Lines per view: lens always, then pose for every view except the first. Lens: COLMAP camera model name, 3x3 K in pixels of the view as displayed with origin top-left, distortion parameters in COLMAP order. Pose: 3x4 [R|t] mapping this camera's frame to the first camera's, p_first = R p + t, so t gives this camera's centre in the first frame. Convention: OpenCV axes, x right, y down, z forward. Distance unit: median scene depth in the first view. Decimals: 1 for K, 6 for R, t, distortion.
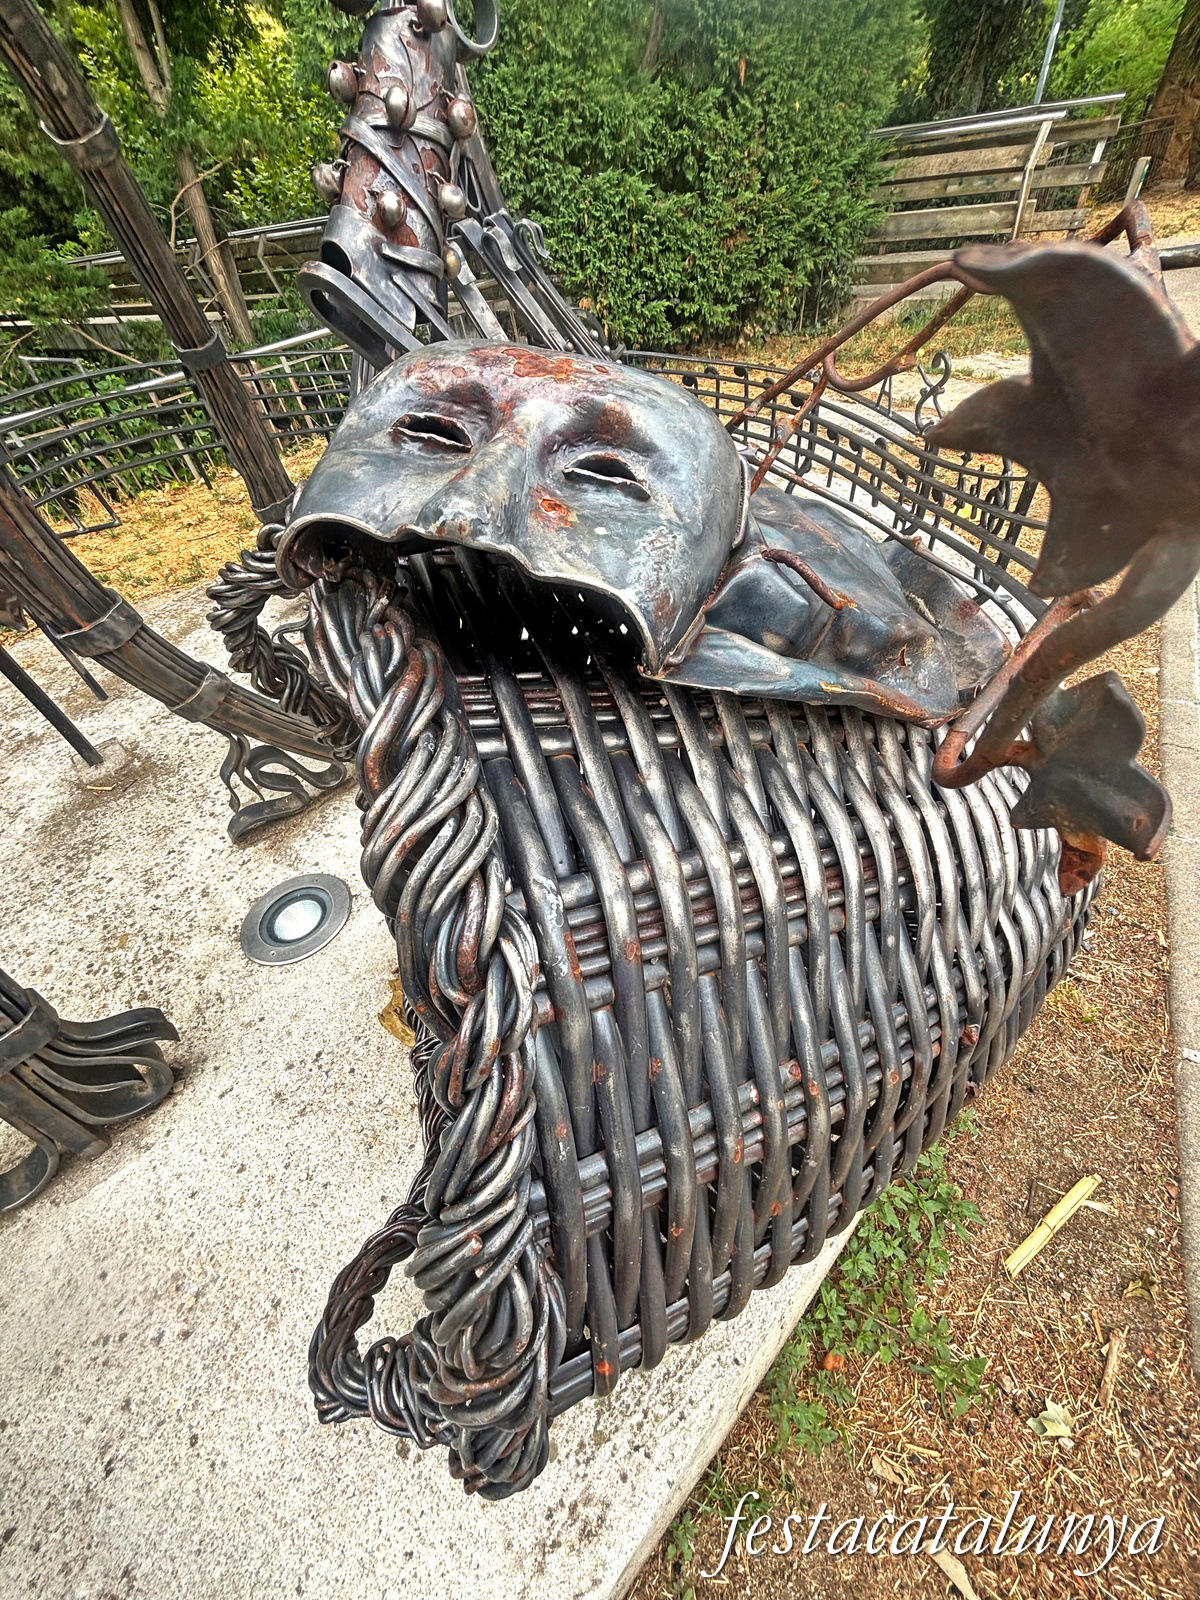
lens RADIAL K [[642.0, 0, 606.2], [0, 642.0, 800.6], [0, 0, 1]] dist [-0.013437, 0.005007]
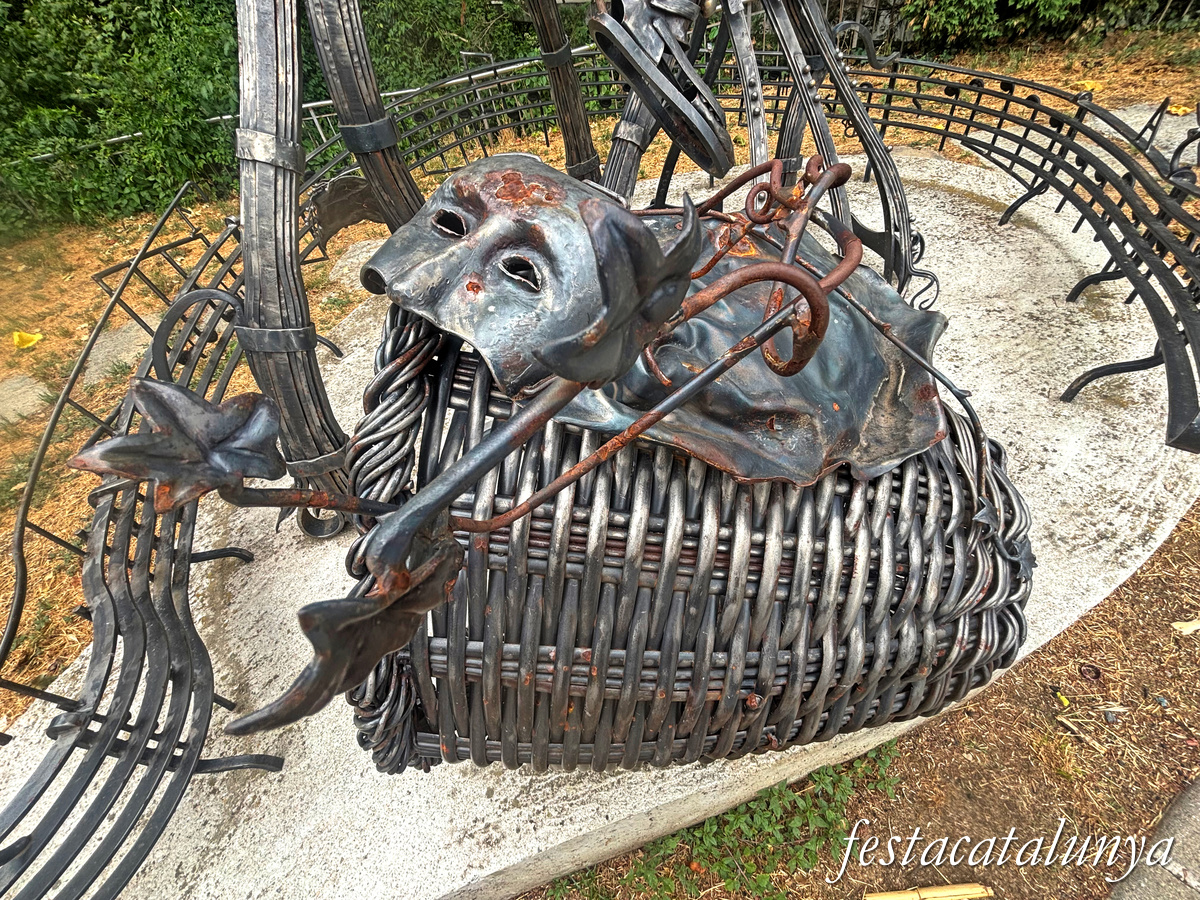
lens RADIAL K [[481.5, 0, 600.0], [0, 481.5, 450.0], [0, 0, 1]] dist [-0.013437, 0.005007]
pose [[0.875864, 0.332393, -0.349824, 0.221630], [-0.291179, 0.942130, 0.166151, -0.099235], [0.384807, -0.043664, 0.921964, -0.019202]]
